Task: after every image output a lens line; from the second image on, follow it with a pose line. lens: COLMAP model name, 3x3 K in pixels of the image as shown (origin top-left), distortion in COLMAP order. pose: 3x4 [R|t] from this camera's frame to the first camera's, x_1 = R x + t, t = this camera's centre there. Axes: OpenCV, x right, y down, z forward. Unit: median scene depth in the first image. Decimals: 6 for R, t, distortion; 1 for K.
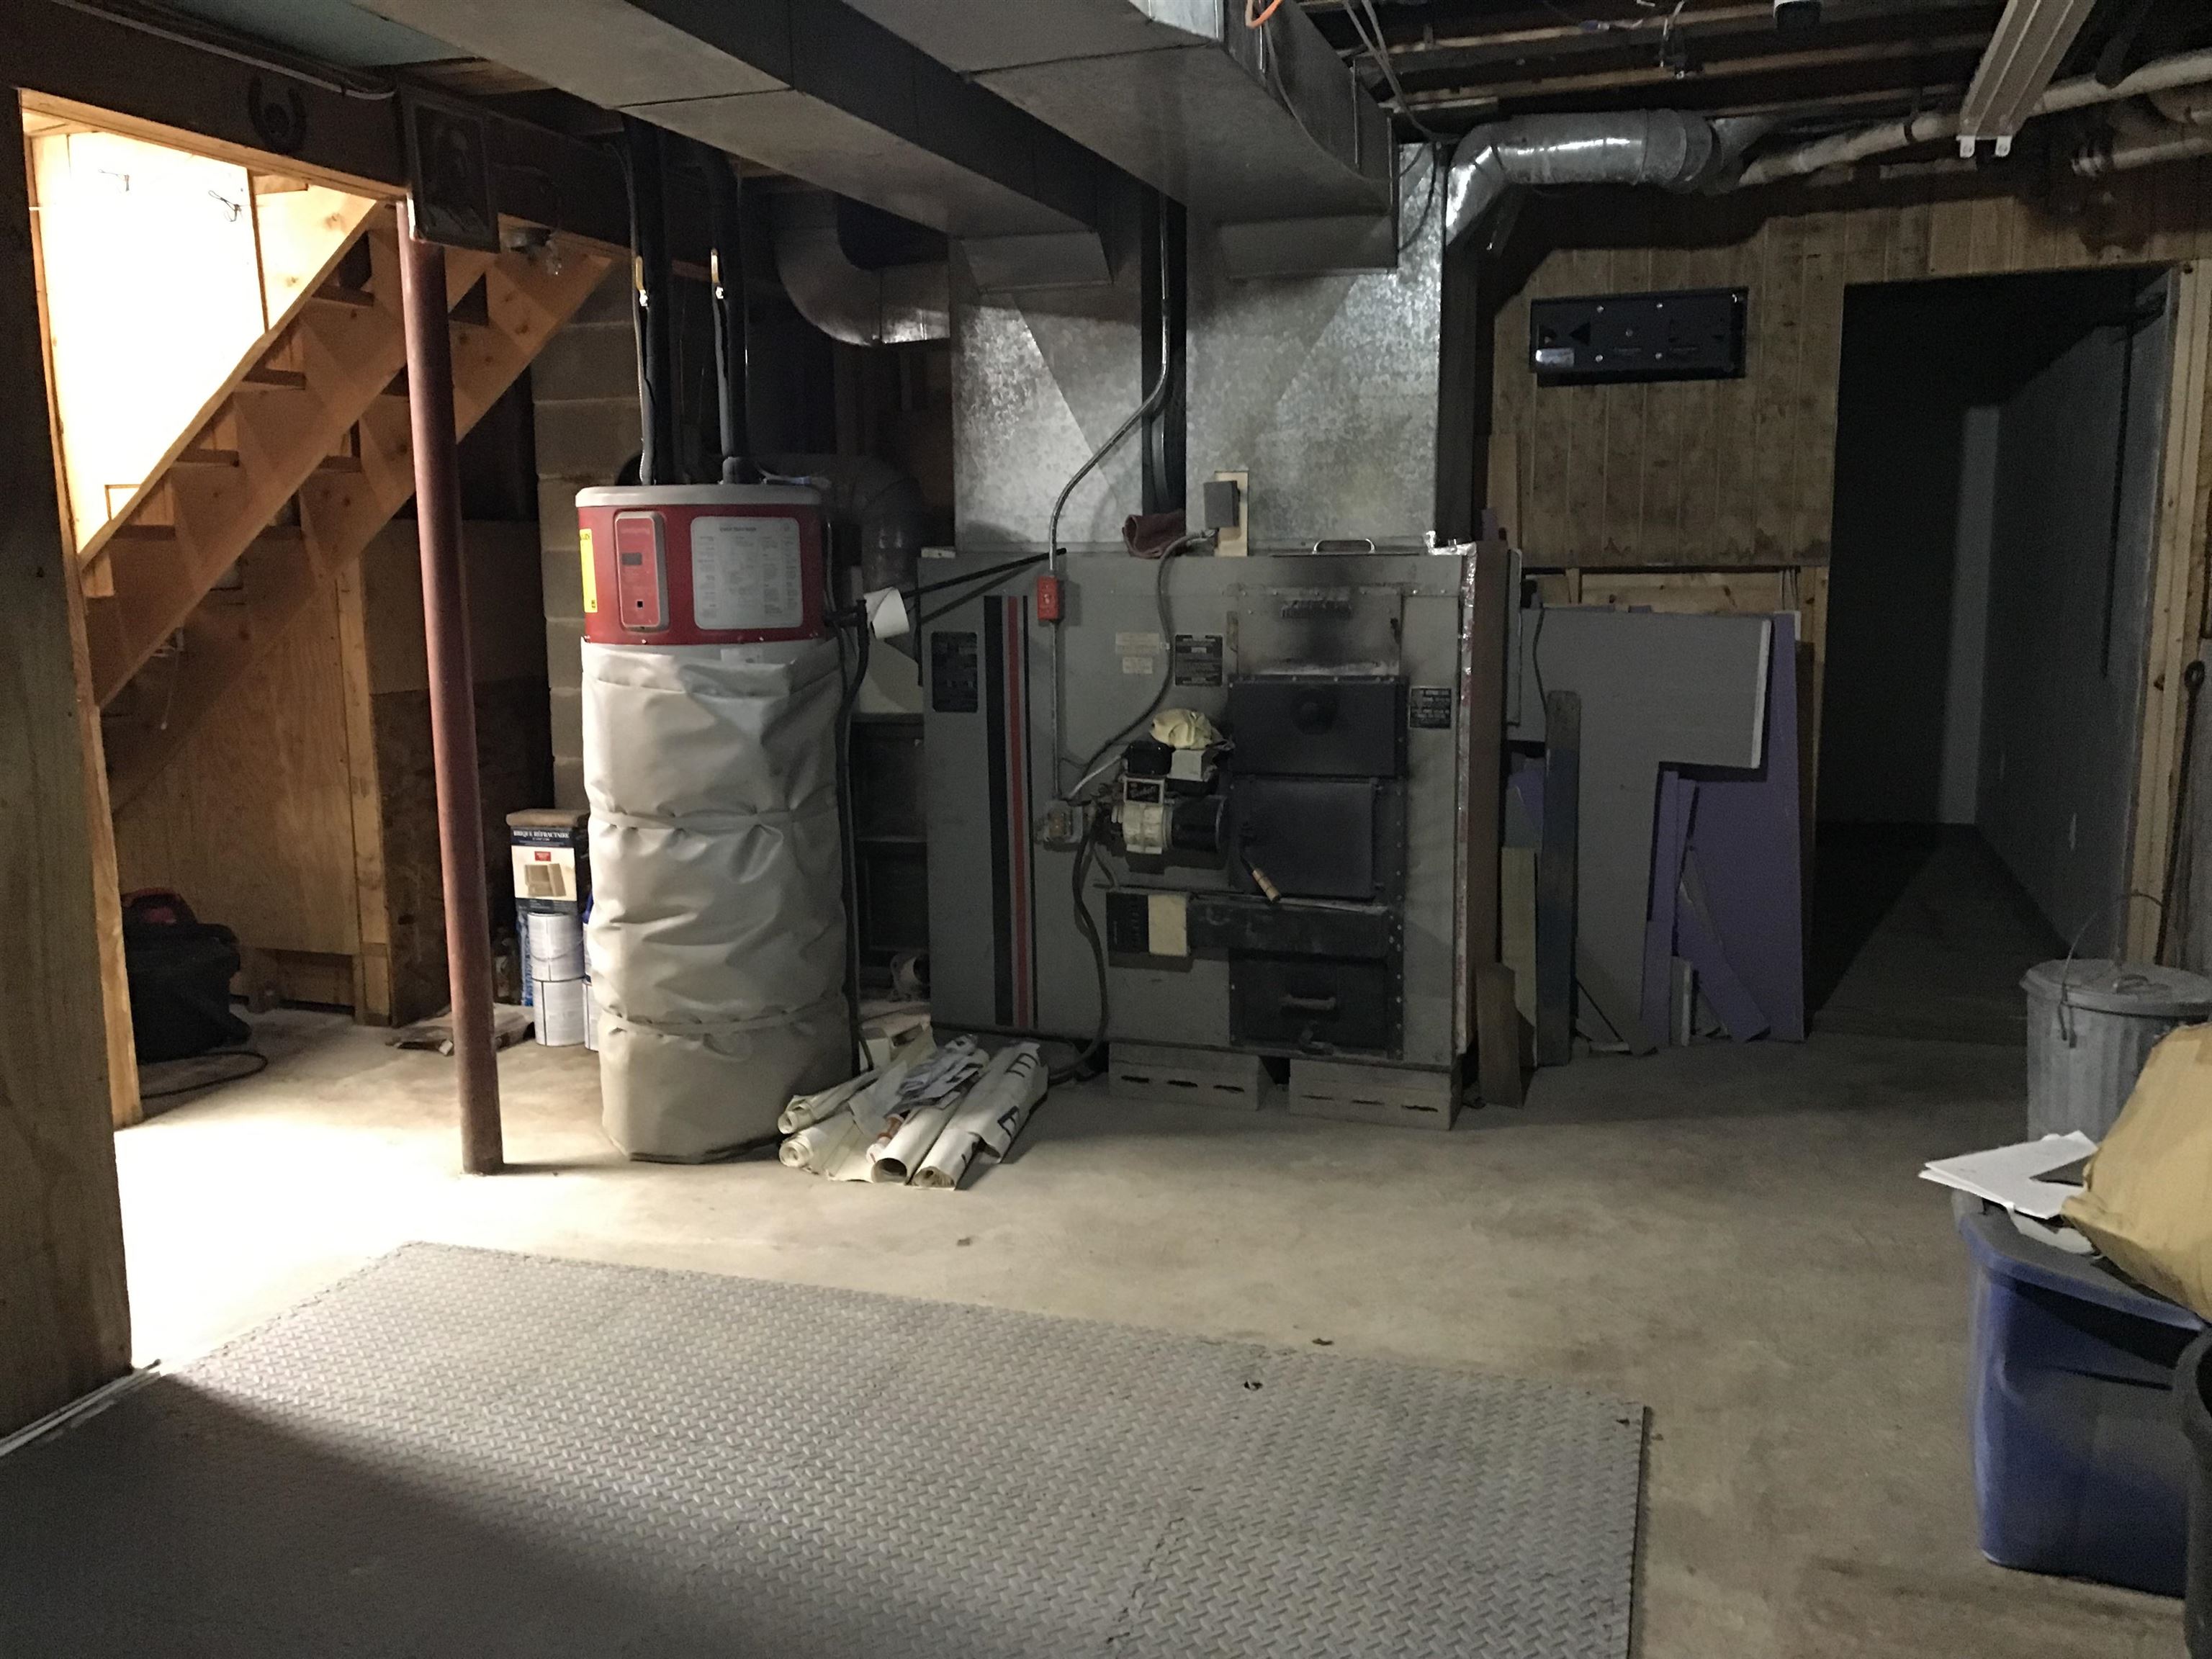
lens RADIAL K [[1817.0, 0, 1106.0], [0, 1817.0, 830.8], [0, 0, 1]] dist [0.027178, -0.006874]
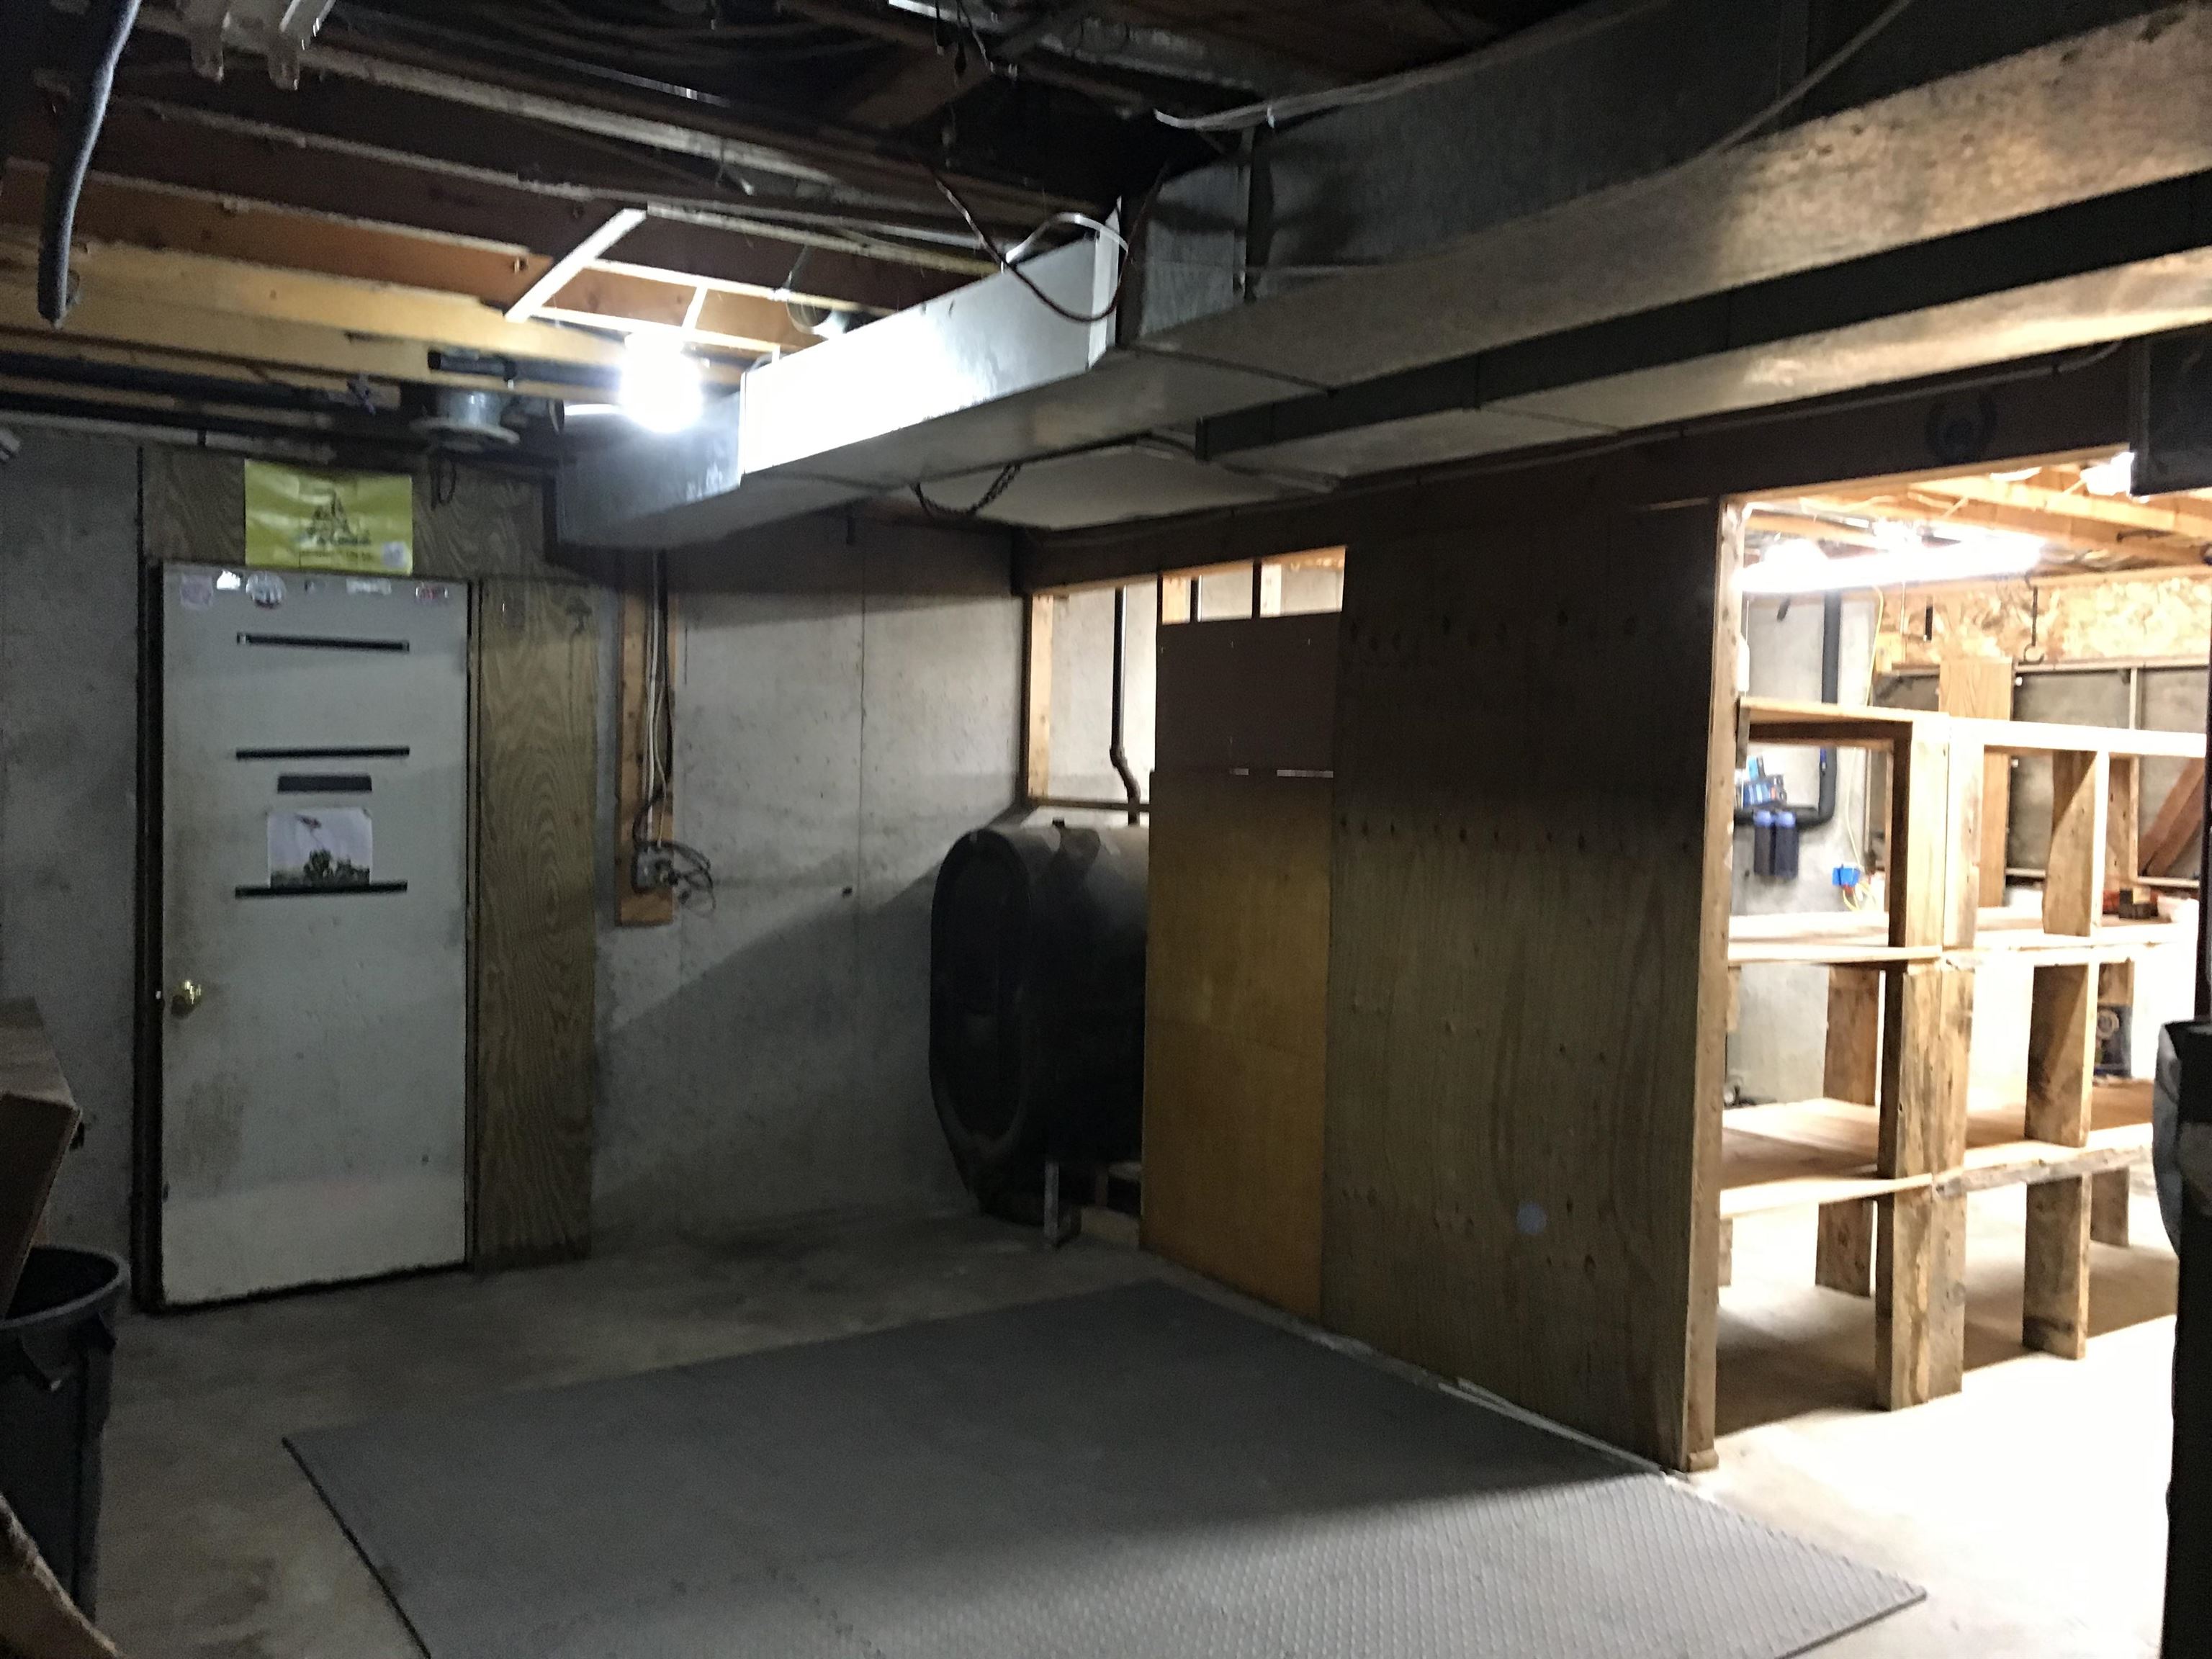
lens RADIAL K [[1817.0, 0, 1109.0], [0, 1817.0, 832.2], [0, 0, 1]] dist [0.027178, -0.006874]
pose [[-0.585288, 0.026952, -0.810378, 0.753773], [-0.137446, 0.981685, 0.131918, -0.268540], [0.799091, 0.188594, -0.570864, 1.420933]]
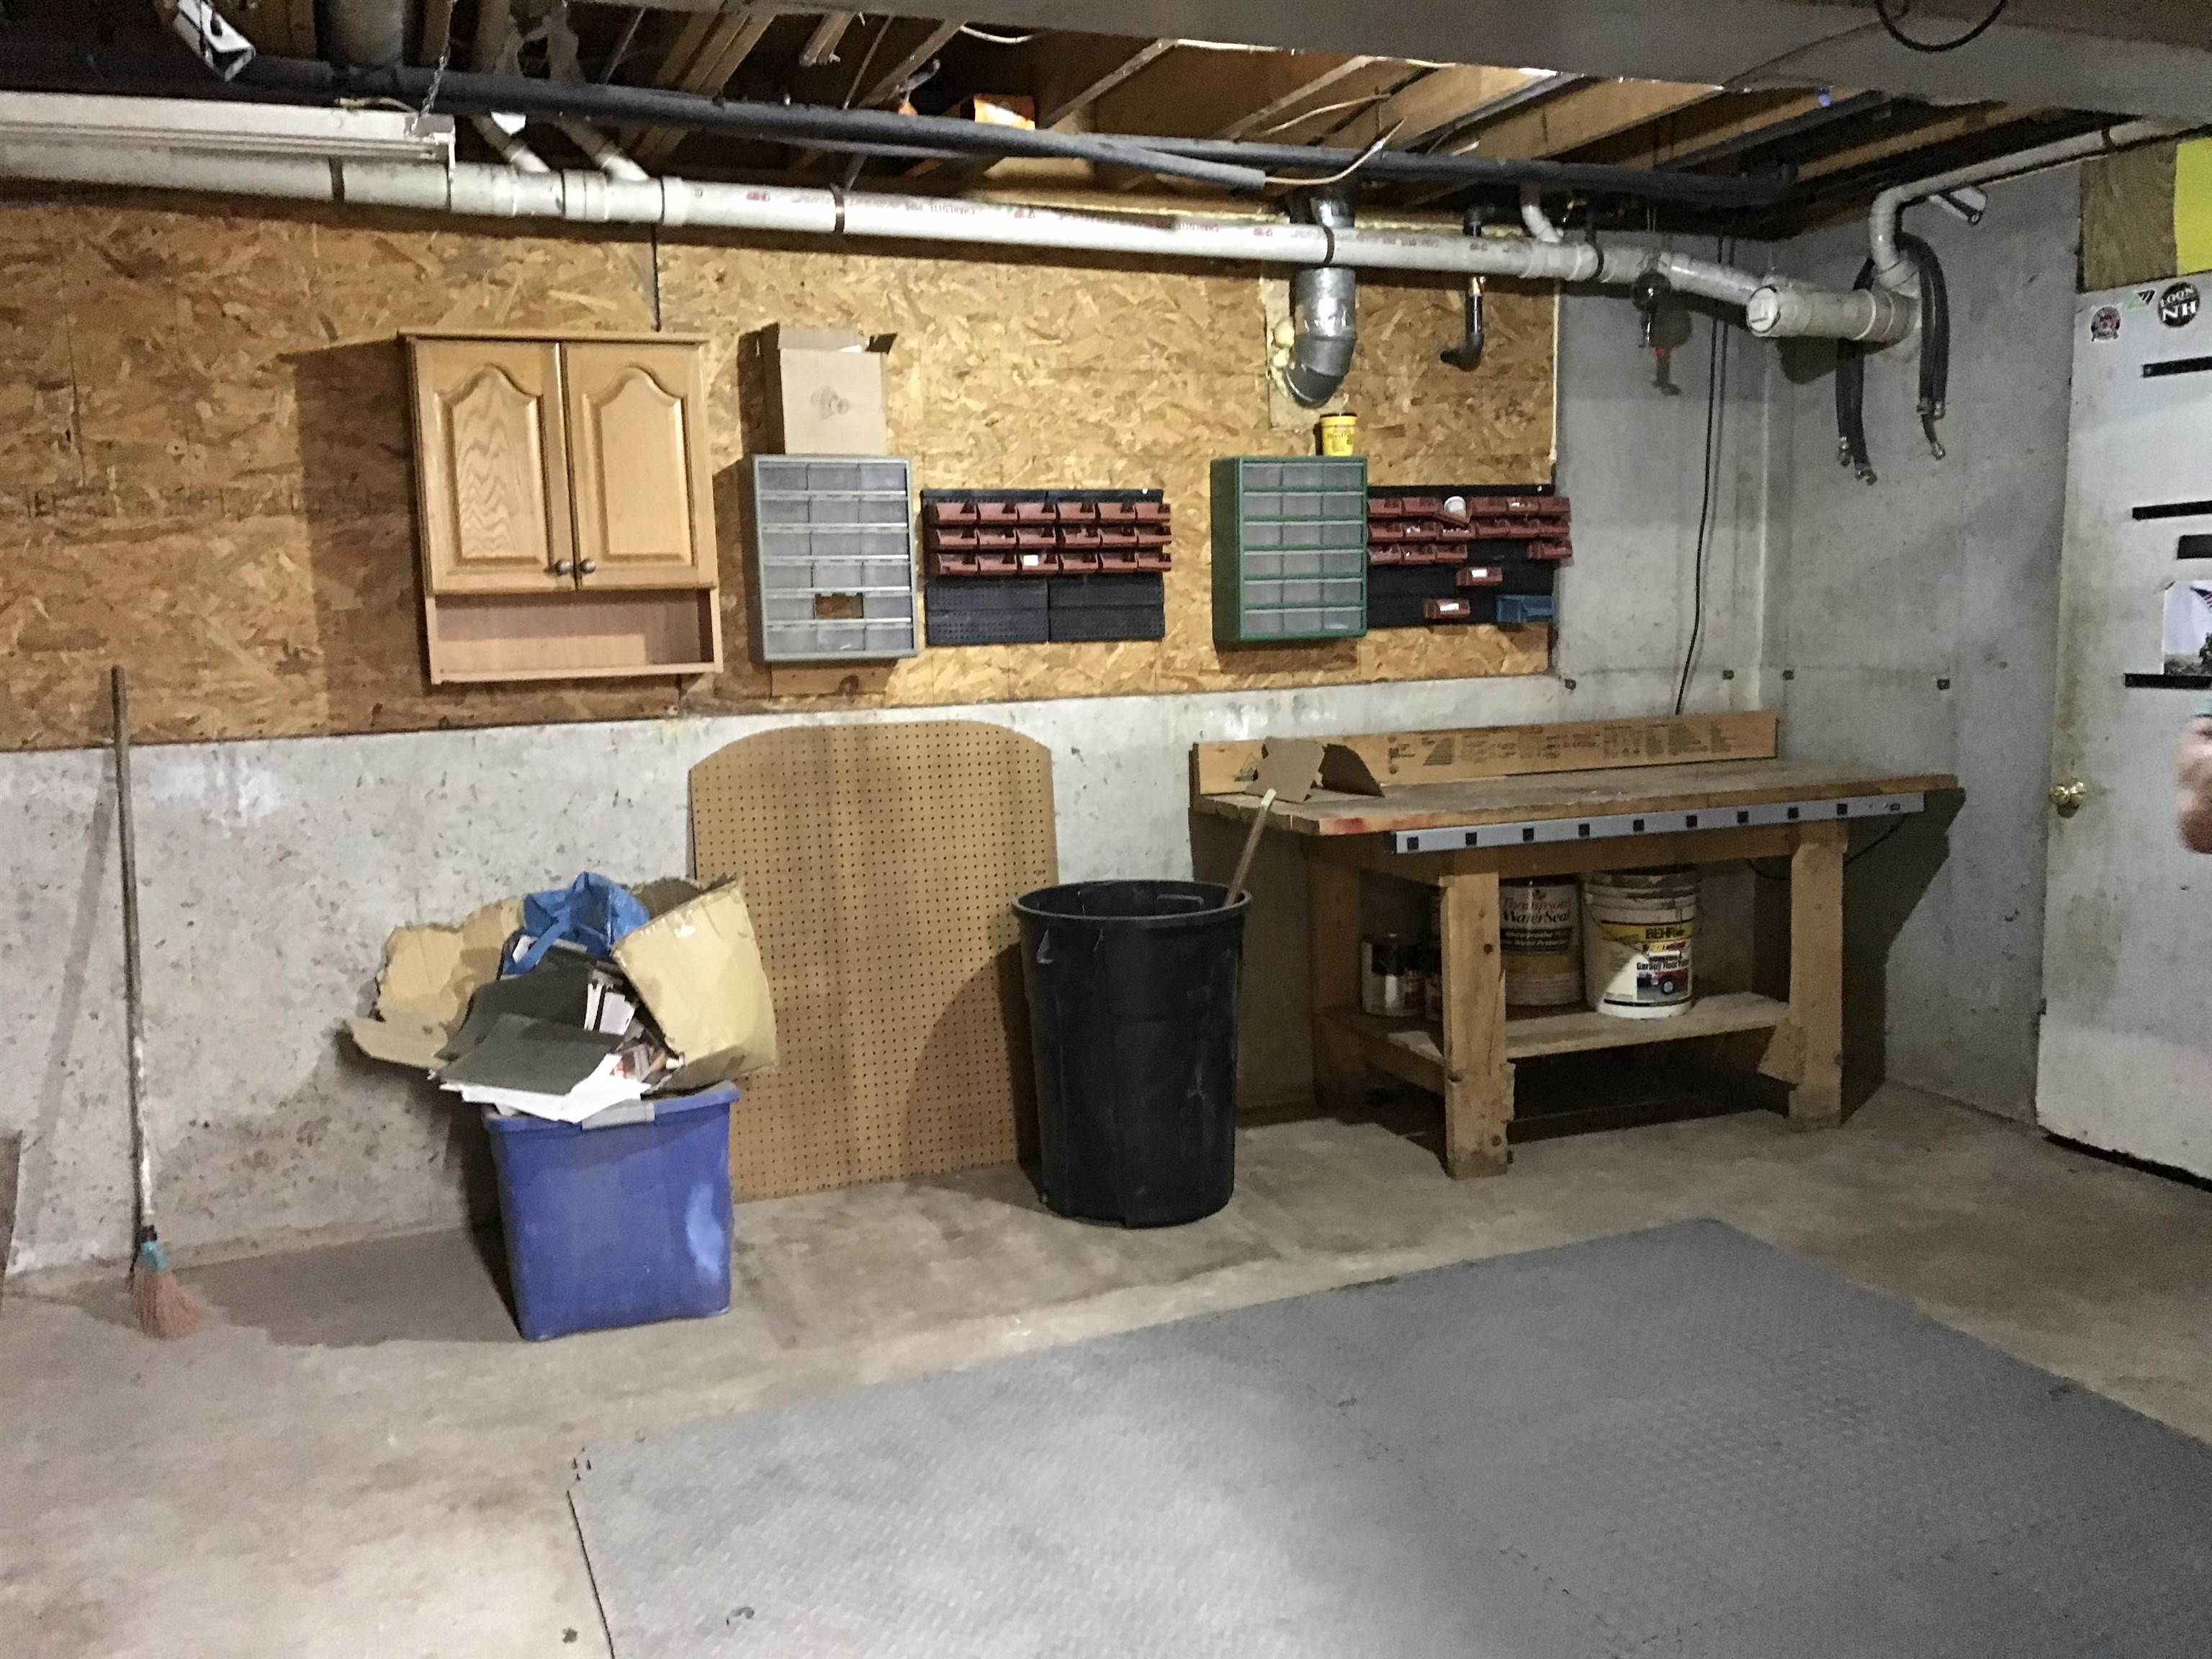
lens RADIAL K [[1817.0, 0, 1109.1], [0, 1817.0, 824.3], [0, 0, 1]] dist [0.027178, -0.006874]
pose [[-0.662271, -0.071193, 0.745874, -0.635975], [0.145806, 0.964199, 0.221495, -0.205379], [-0.734941, 0.255443, -0.628181, 1.332512]]
